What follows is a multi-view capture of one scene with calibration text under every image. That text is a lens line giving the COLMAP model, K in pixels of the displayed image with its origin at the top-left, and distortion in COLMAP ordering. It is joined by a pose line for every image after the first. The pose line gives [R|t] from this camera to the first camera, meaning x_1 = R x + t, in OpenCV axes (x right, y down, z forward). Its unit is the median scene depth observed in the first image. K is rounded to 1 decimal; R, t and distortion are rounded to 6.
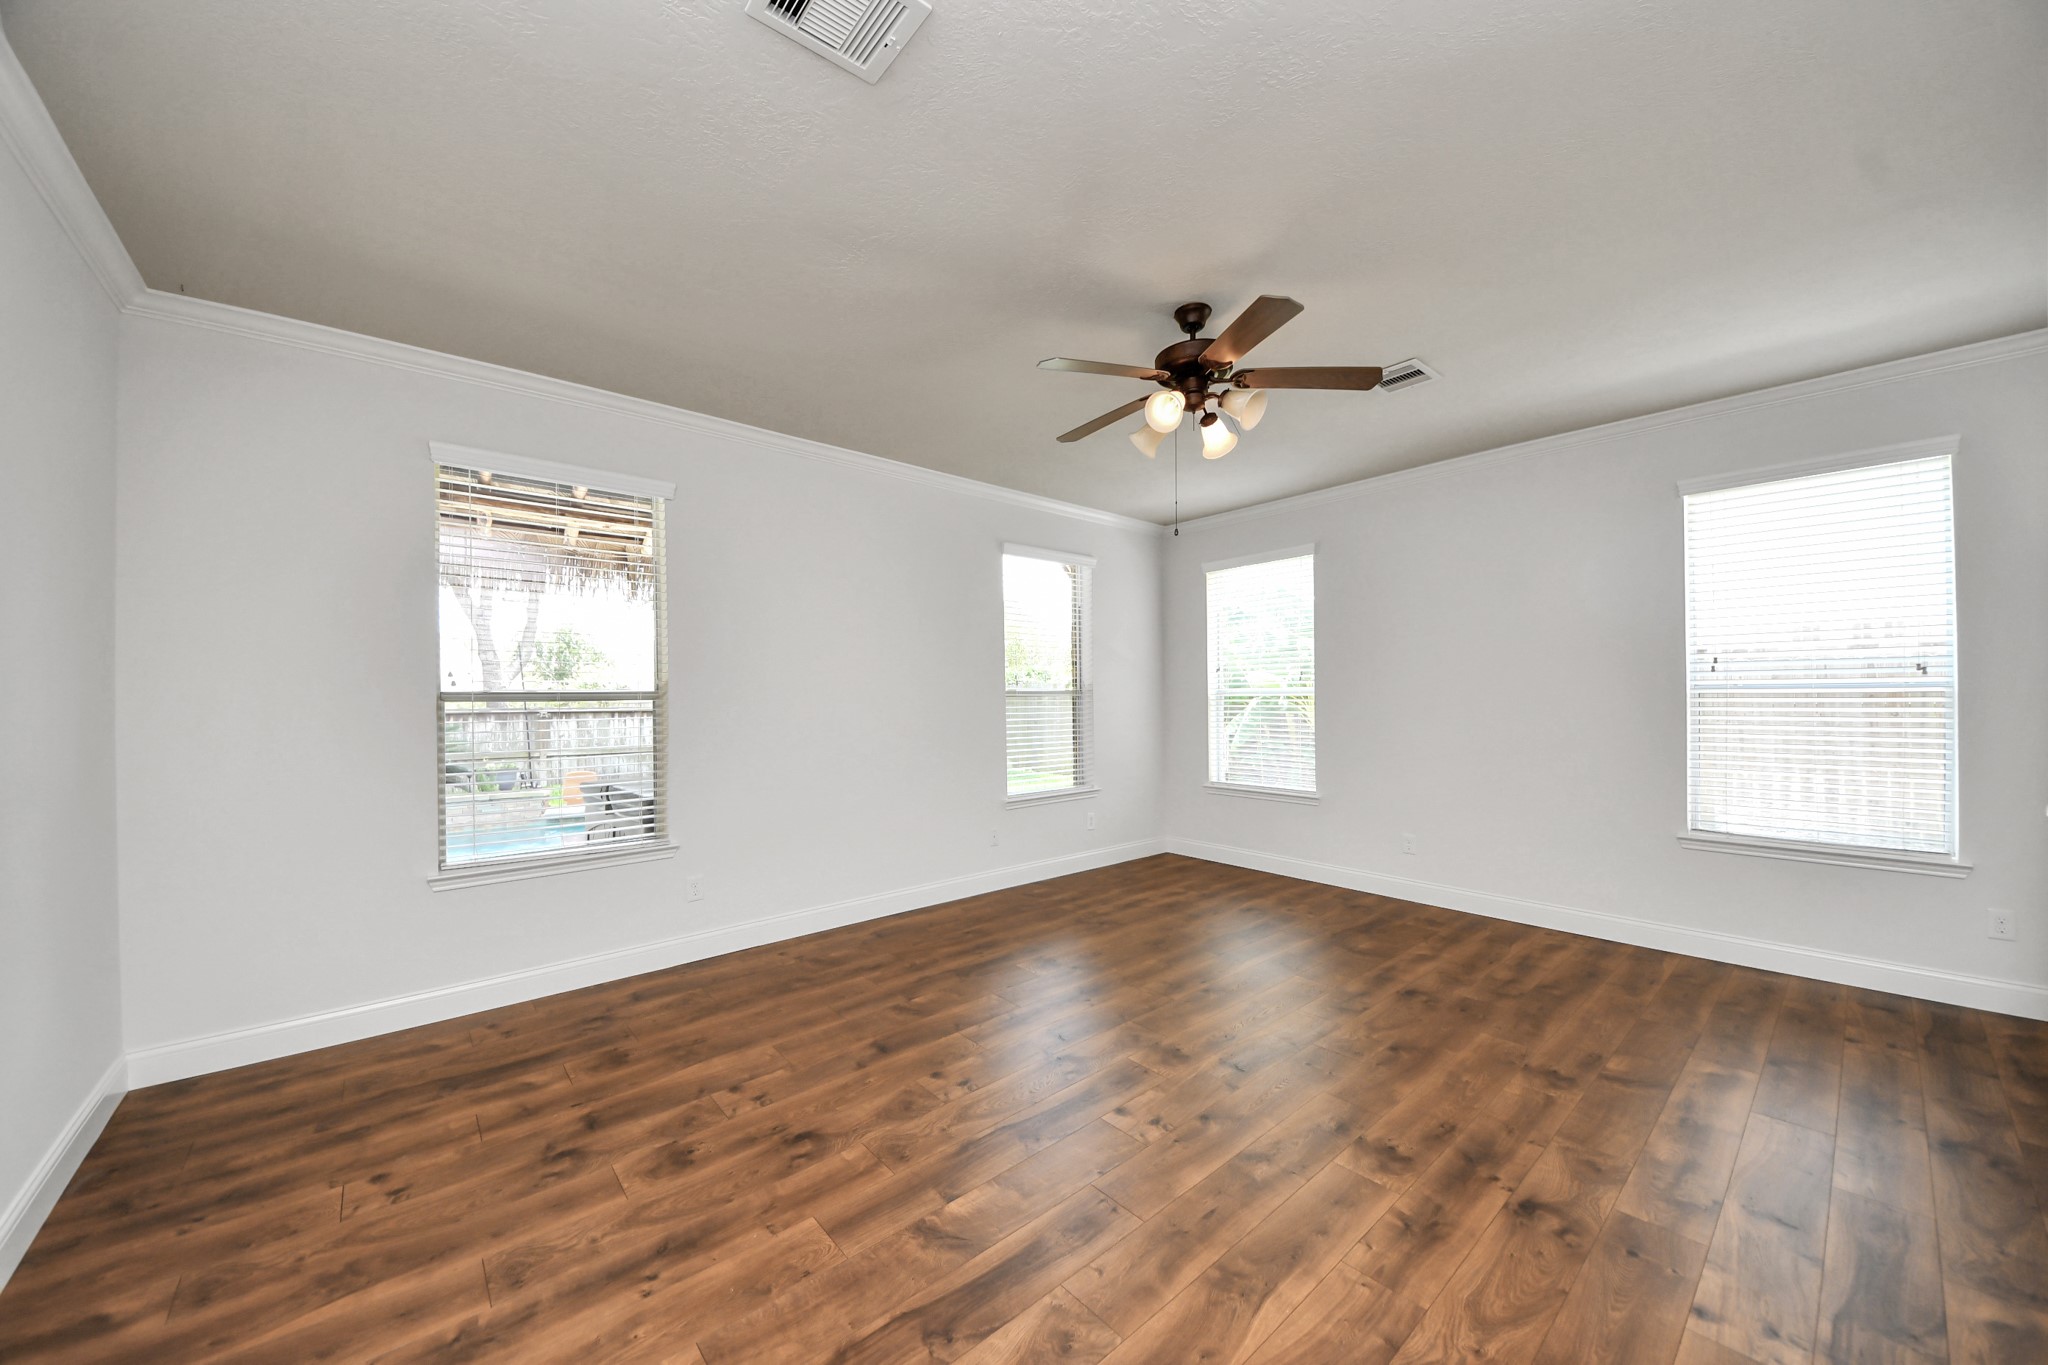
lens RADIAL K [[754.9, 0, 1030.9], [0, 754.9, 692.8], [0, 0, 1]] dist [0.032049, -0.019255]
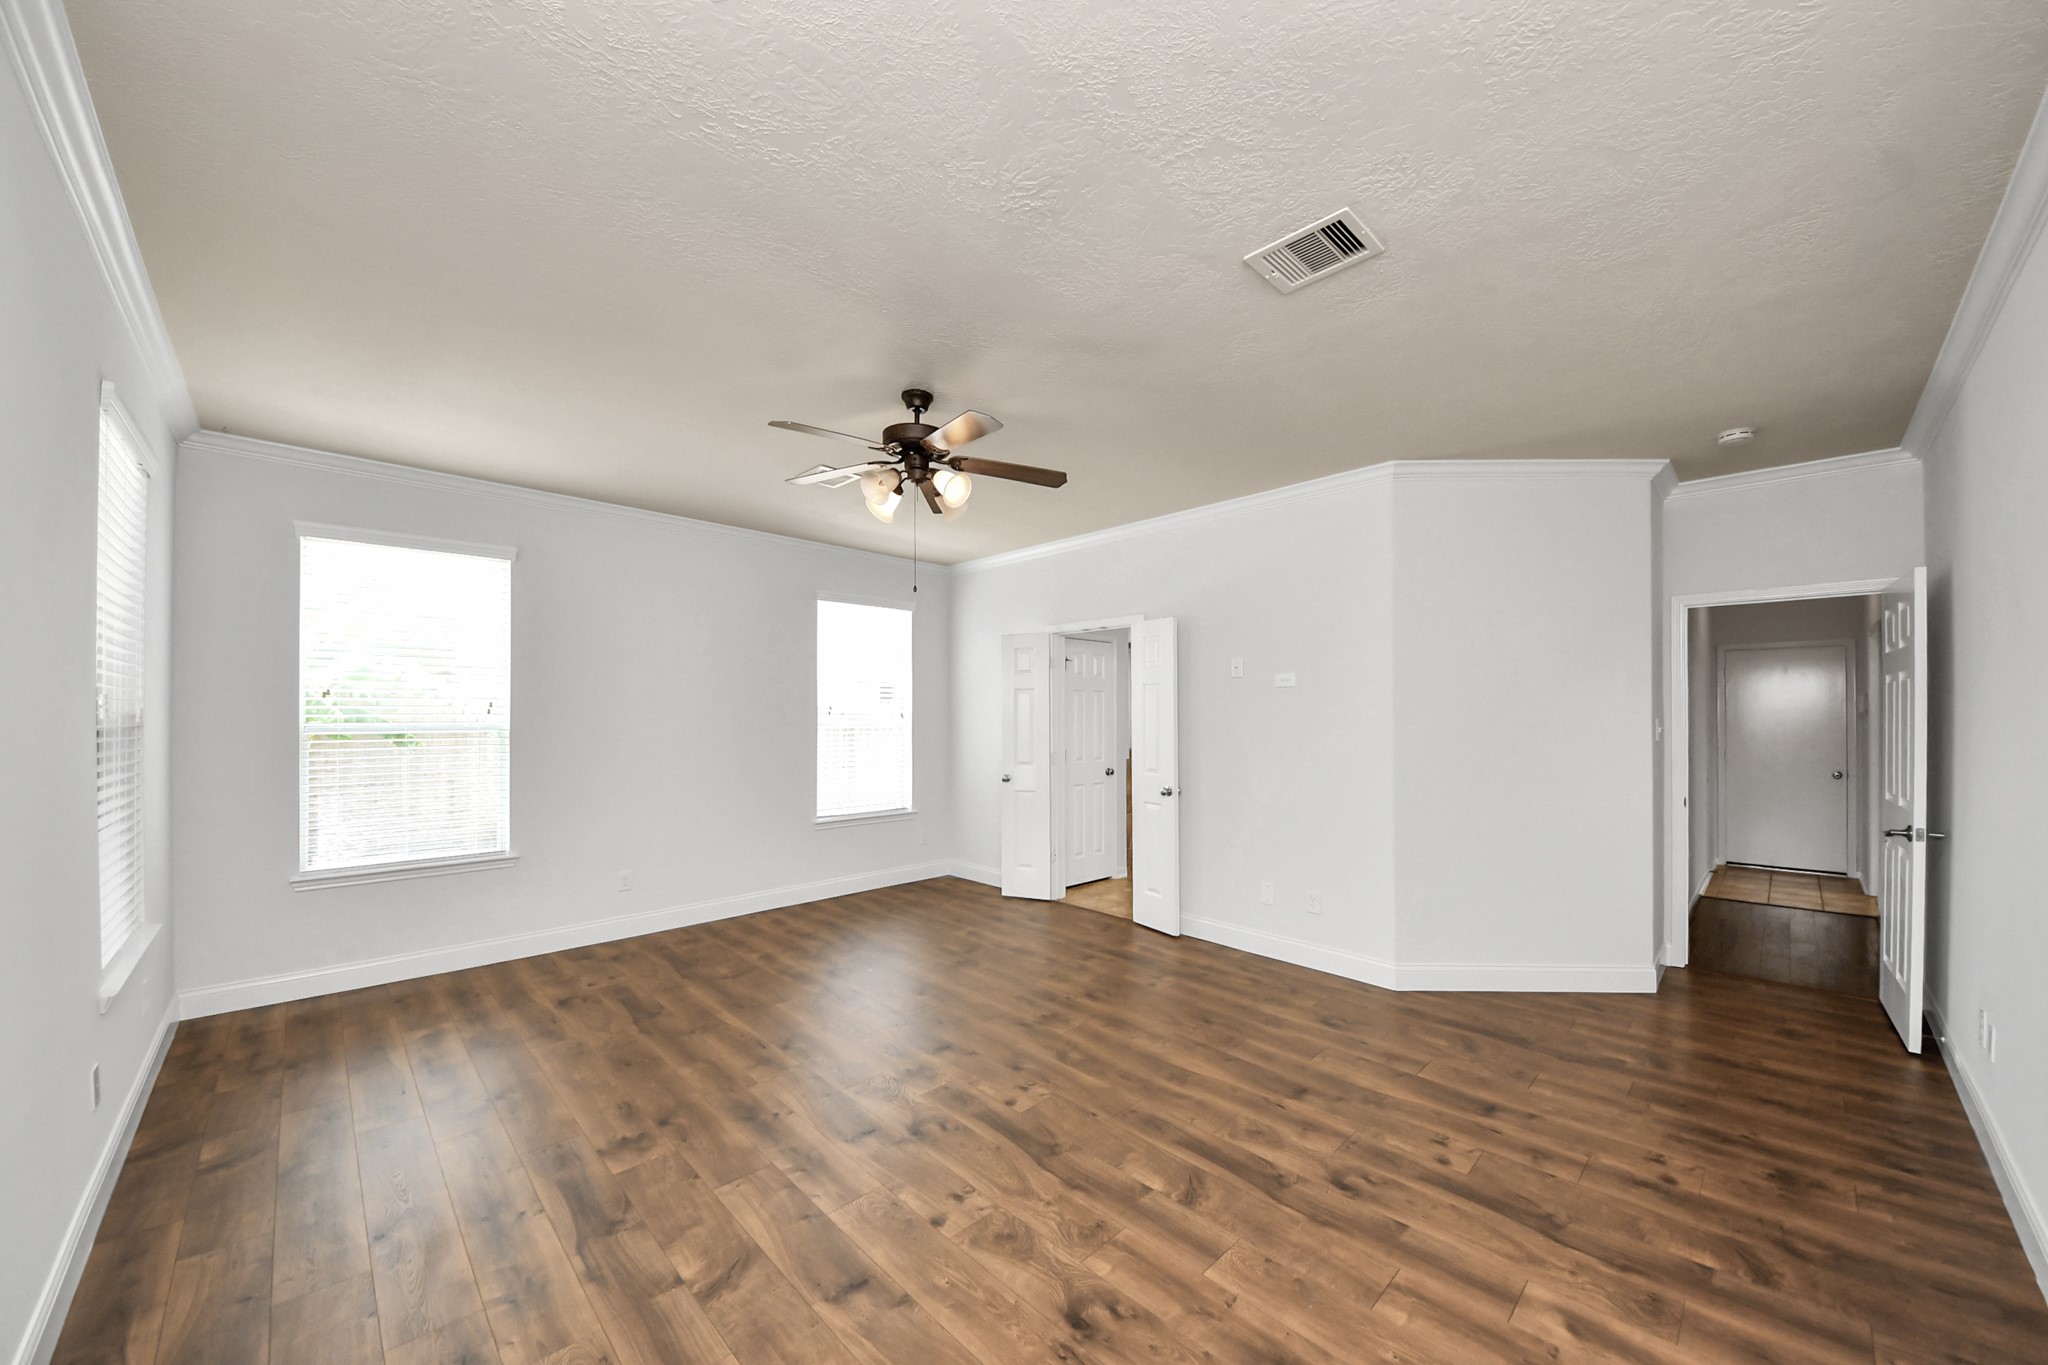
lens RADIAL K [[756.0, 0, 1031.0], [0, 756.0, 688.5], [0, 0, 1]] dist [0.063502, -0.035103]
pose [[-0.086306, 0.036084, 0.995615, -1.107792], [-0.007074, 0.999296, -0.036830, -0.034959], [-0.996244, -0.010221, -0.085990, 1.120612]]
